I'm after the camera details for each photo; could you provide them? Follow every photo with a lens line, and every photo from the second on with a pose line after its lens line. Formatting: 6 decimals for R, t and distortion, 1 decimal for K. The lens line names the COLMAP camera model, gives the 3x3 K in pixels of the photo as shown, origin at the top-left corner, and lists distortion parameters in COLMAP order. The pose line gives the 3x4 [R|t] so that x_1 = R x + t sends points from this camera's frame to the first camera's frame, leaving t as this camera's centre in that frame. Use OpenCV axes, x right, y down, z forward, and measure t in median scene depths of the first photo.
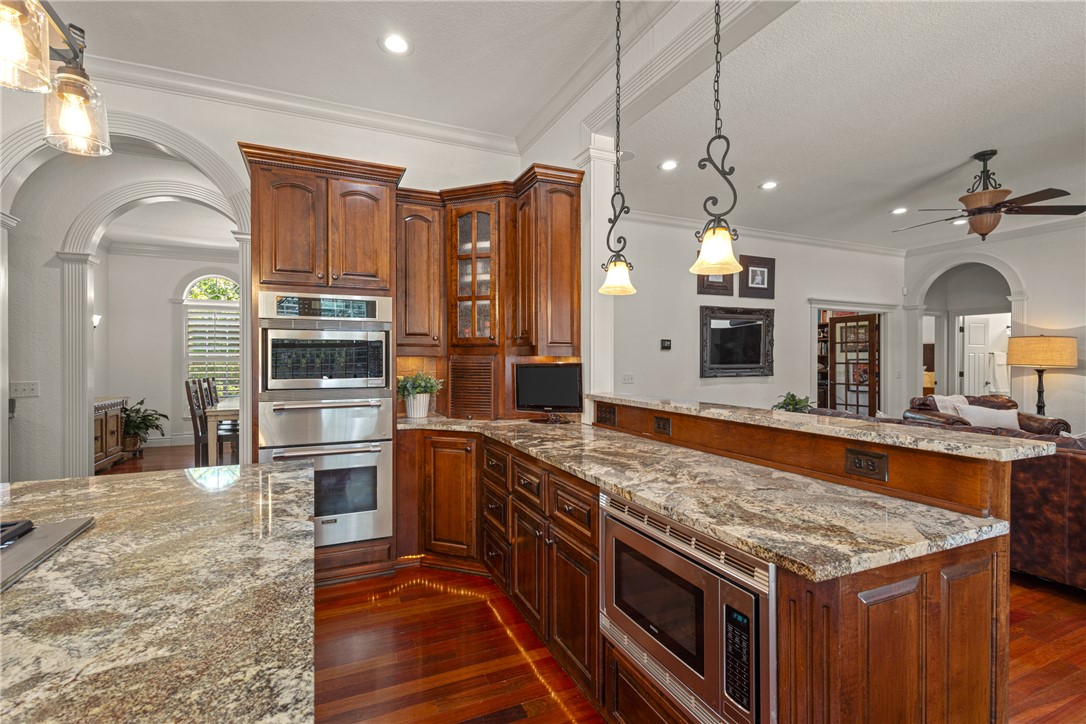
lens RADIAL K [[504.3, 0, 537.7], [0, 504.3, 360.9], [0, 0, 1]] dist [0.001486, -0.000522]
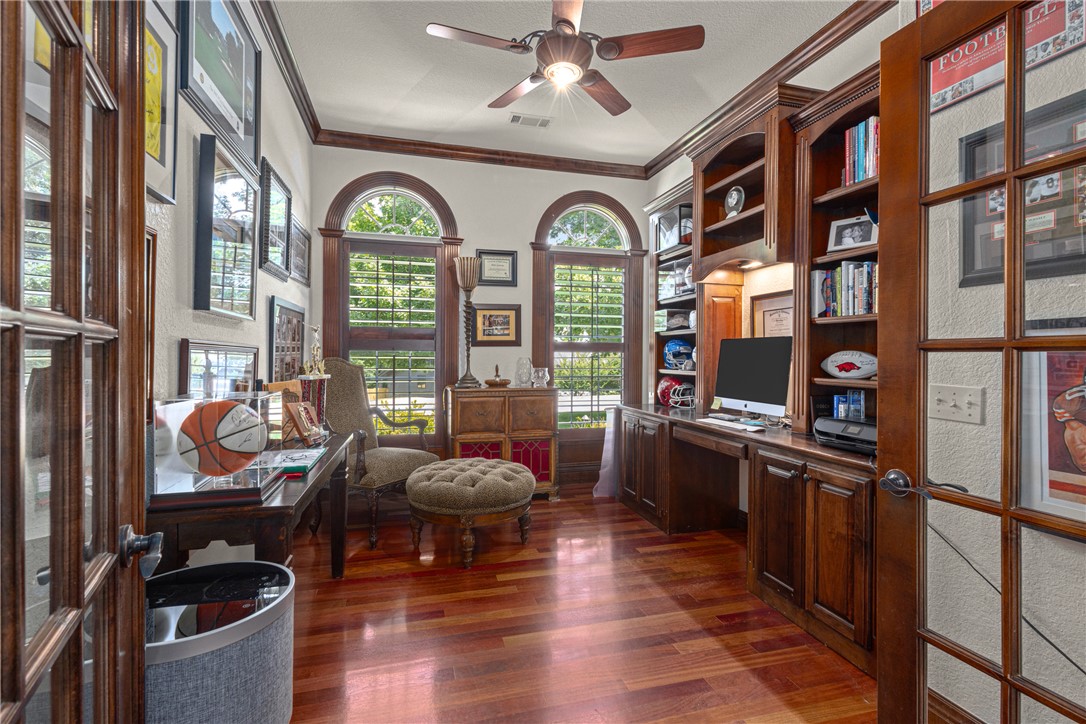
lens RADIAL K [[502.8, 0, 543.9], [0, 502.8, 359.7], [0, 0, 1]] dist [0.012124, -0.006612]
pose [[0.990084, 0.005081, -0.140385, 1.290396], [-0.003666, 0.999940, 0.010336, 0.020122], [0.140429, -0.009719, 0.990043, 2.158546]]
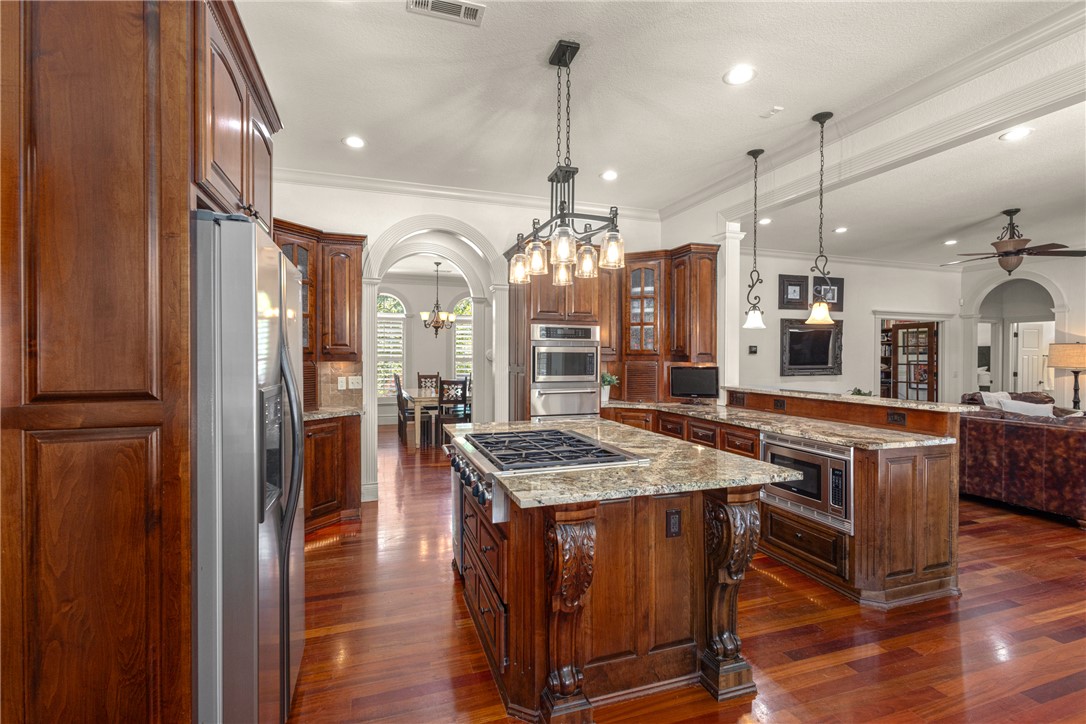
lens RADIAL K [[502.8, 0, 543.9], [0, 502.8, 359.7], [0, 0, 1]] dist [0.012124, -0.006612]
pose [[0.996110, 0.003534, -0.088045, -0.289809], [-0.003130, 0.999984, 0.004728, -0.021460], [0.088060, -0.004434, 0.996105, -0.562767]]
